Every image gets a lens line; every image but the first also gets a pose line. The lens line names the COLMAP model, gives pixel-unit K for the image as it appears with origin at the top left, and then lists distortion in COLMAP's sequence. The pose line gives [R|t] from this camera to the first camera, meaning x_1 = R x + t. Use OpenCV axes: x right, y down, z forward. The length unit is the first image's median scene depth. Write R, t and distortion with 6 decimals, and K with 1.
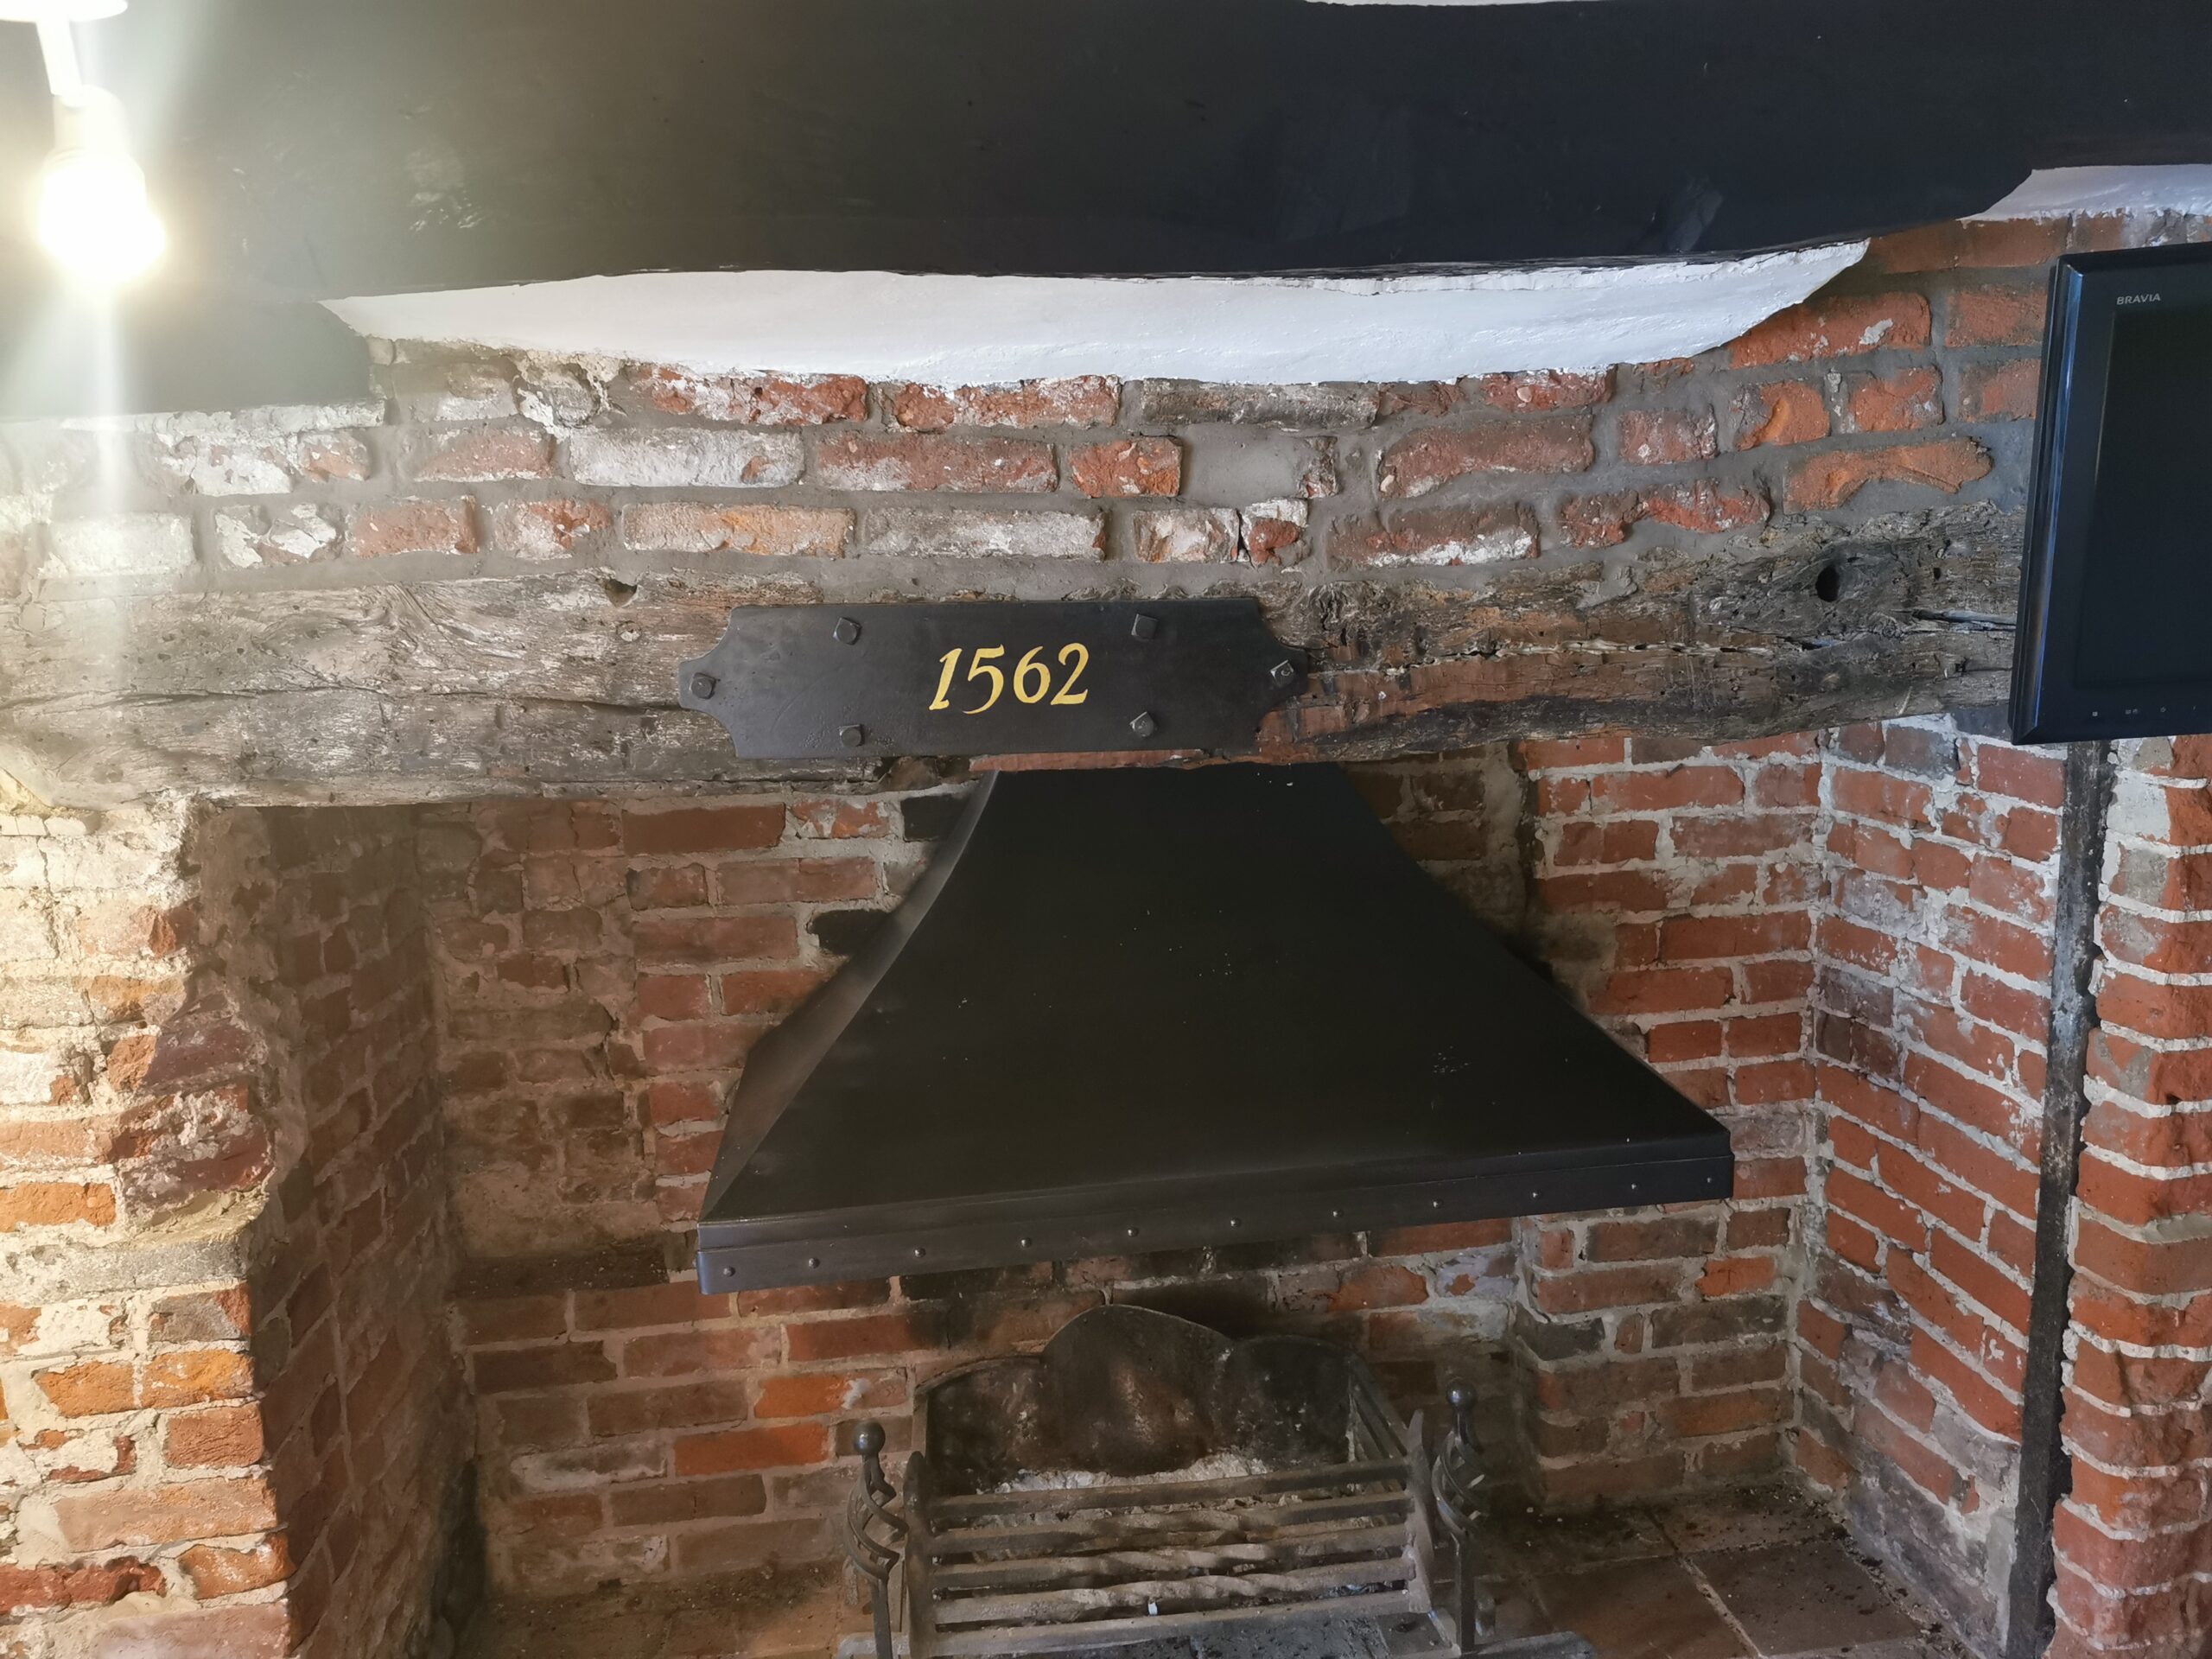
lens RADIAL K [[1726.9, 0, 1093.0], [0, 1726.9, 880.7], [0, 0, 1]] dist [0.069885, -0.100284]
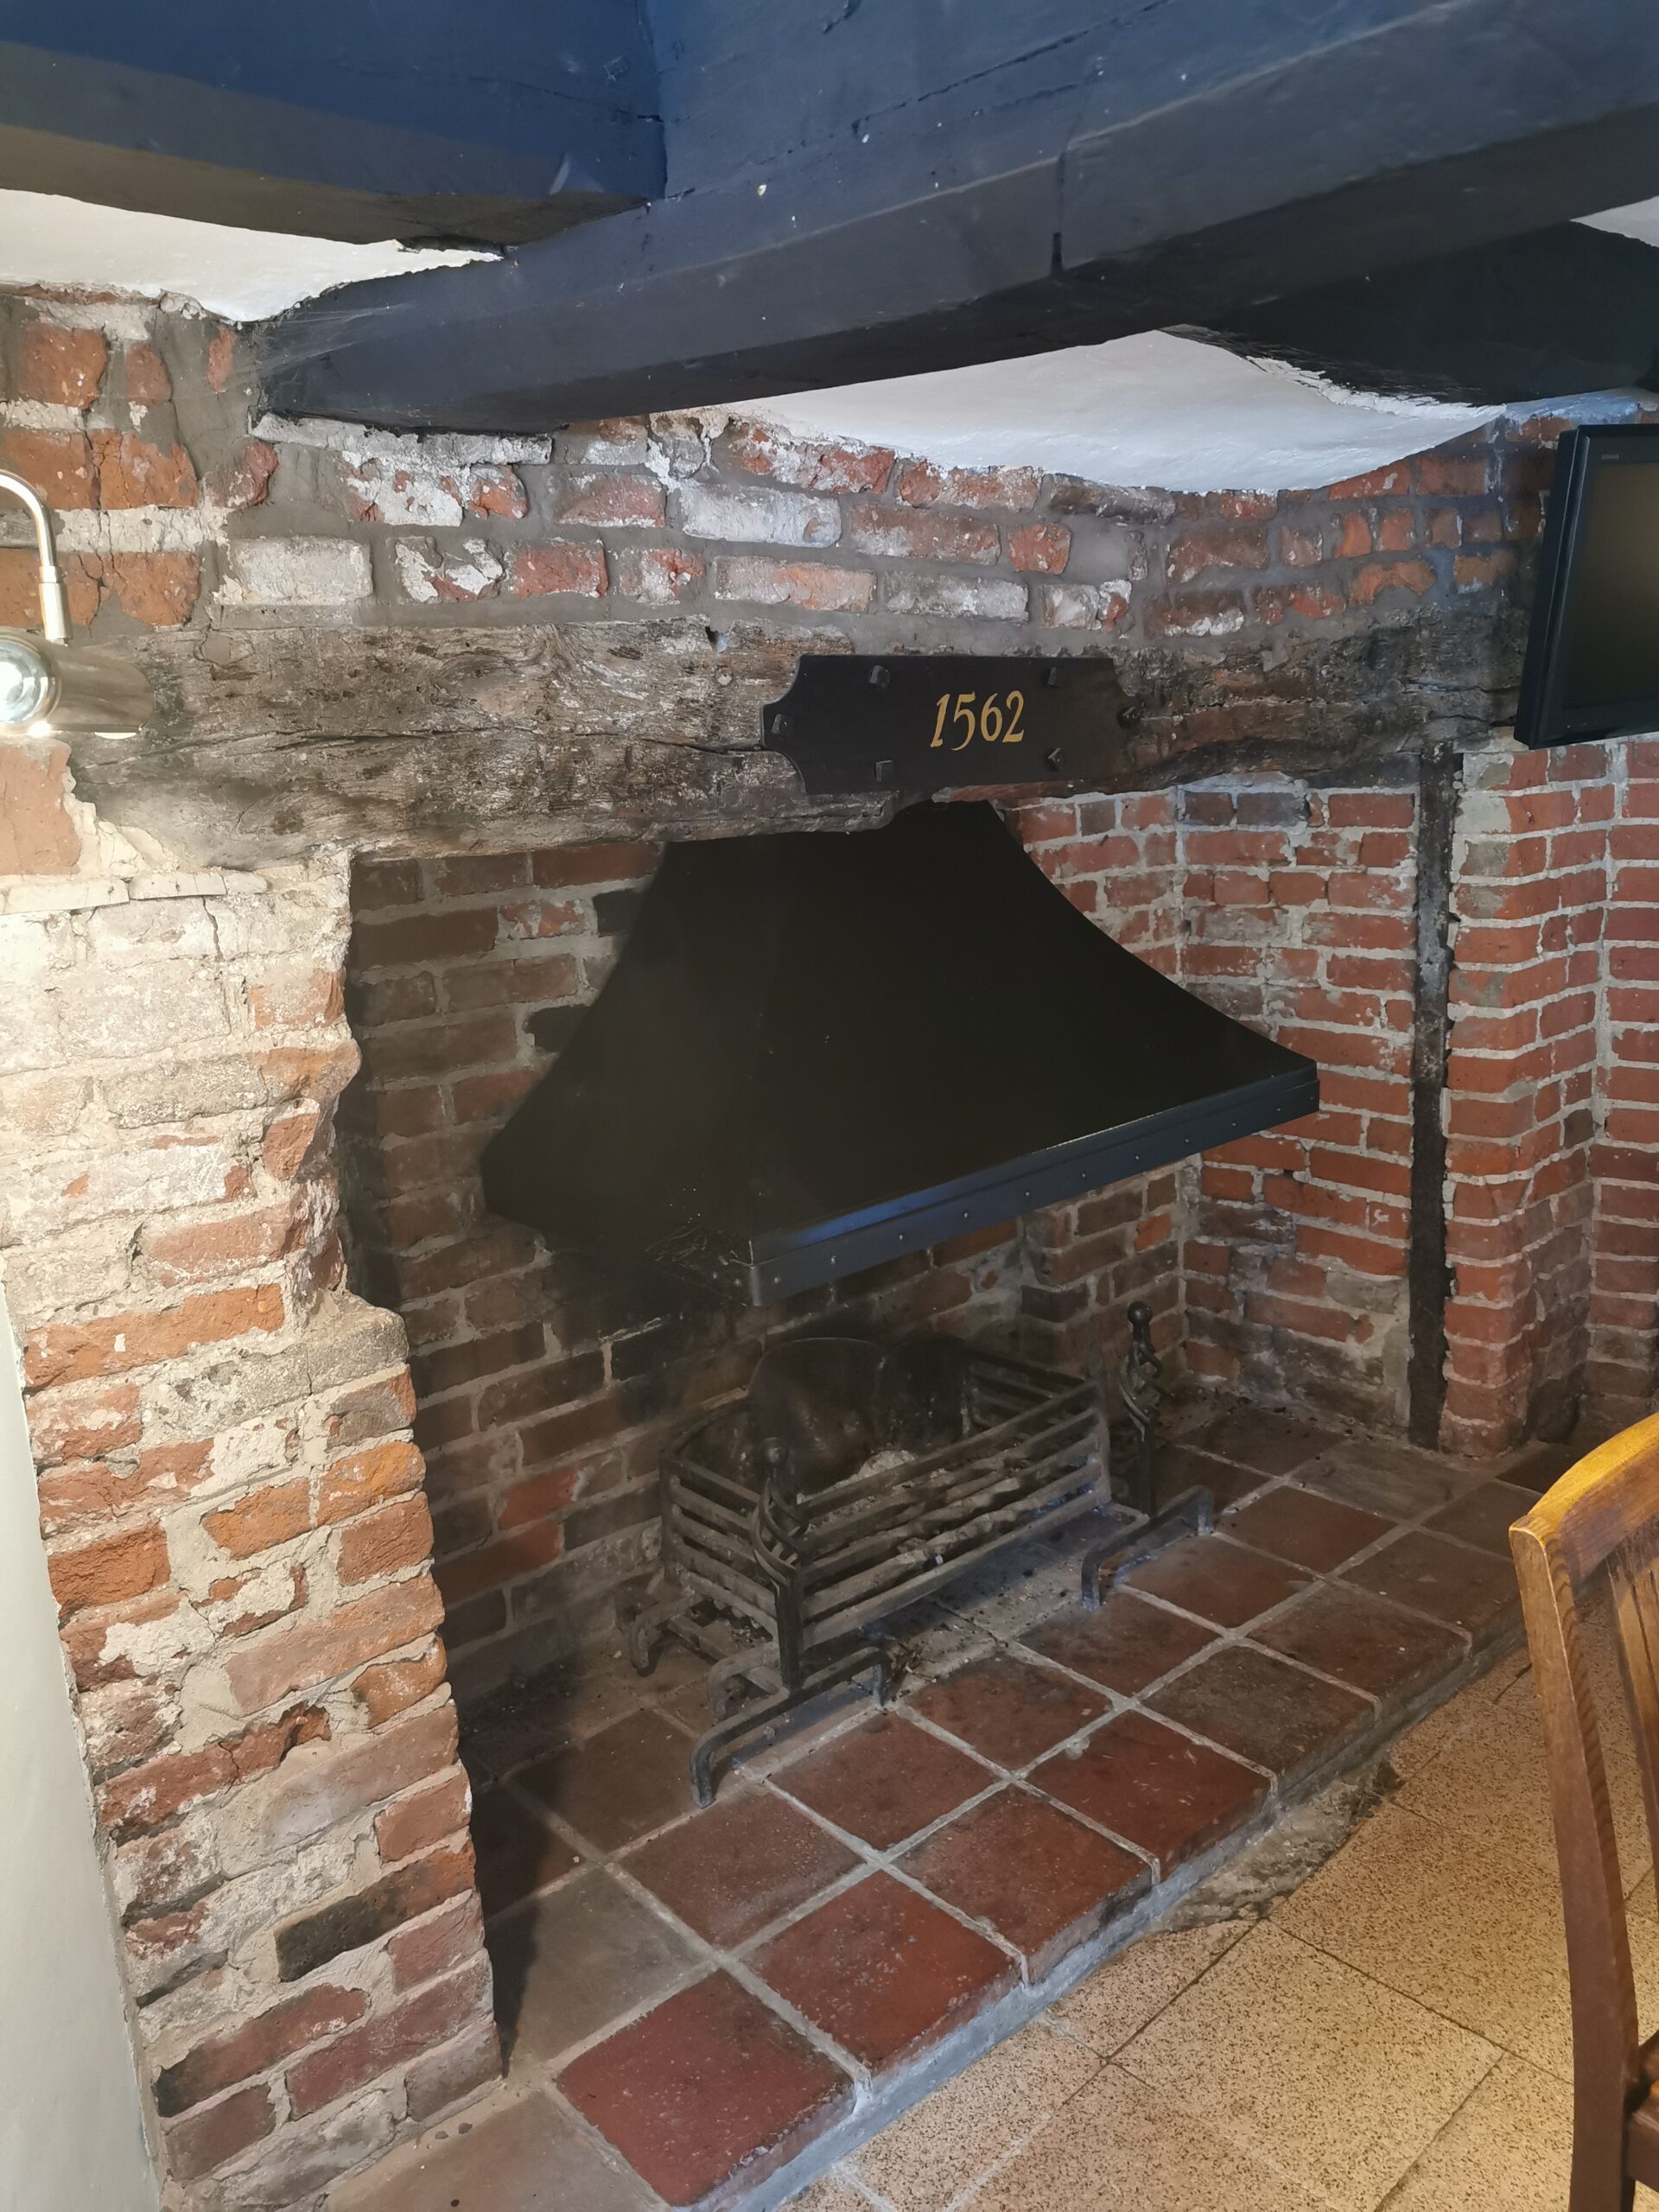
lens RADIAL K [[1712.8, 0, 829.5], [0, 1712.8, 1106.0], [0, 0, 1]] dist [0.036914, 0.002543]
pose [[0.821951, -0.132417, 0.553952, -0.800767], [0.140649, 0.989667, 0.027877, 0.095917], [-0.551920, 0.054999, 0.832082, 0.085769]]
